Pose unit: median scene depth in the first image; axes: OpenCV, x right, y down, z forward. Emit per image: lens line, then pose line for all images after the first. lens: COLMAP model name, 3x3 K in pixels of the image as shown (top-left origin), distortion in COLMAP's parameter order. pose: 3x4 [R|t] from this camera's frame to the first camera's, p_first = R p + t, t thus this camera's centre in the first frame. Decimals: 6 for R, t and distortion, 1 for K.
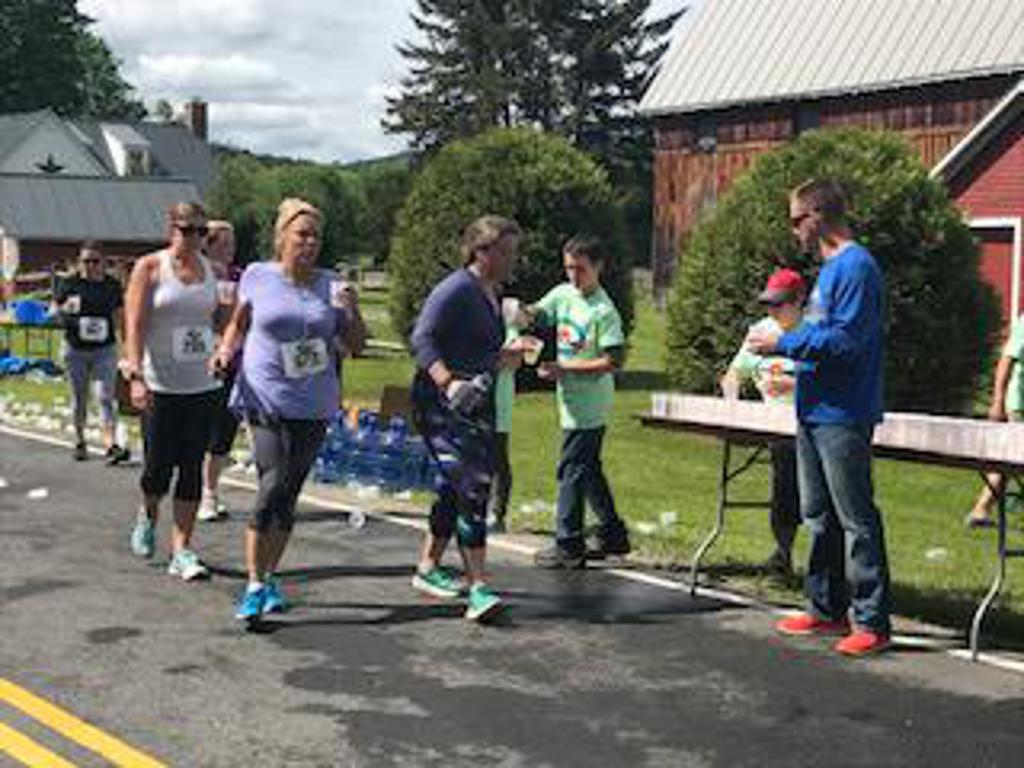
lens RADIAL K [[2002.4, 0, 512.0], [0, 2002.4, 384.0], [0, 0, 1]] dist [0.298479, -1.596752]
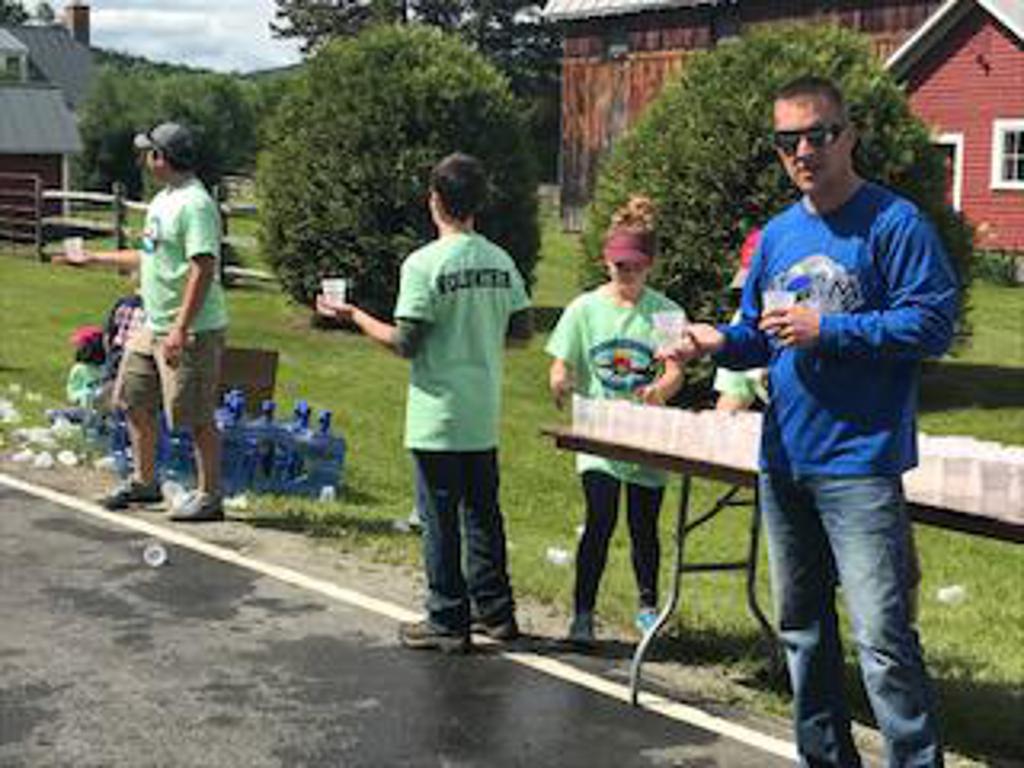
lens RADIAL K [[2002.4, 0, 512.0], [0, 2002.4, 384.0], [0, 0, 1]] dist [0.298479, -1.596752]
pose [[0.998857, 0.000259, 0.047800, 0.006899], [-0.002309, 0.999080, 0.042825, -0.011050], [-0.047745, -0.042886, 0.997938, 0.129382]]
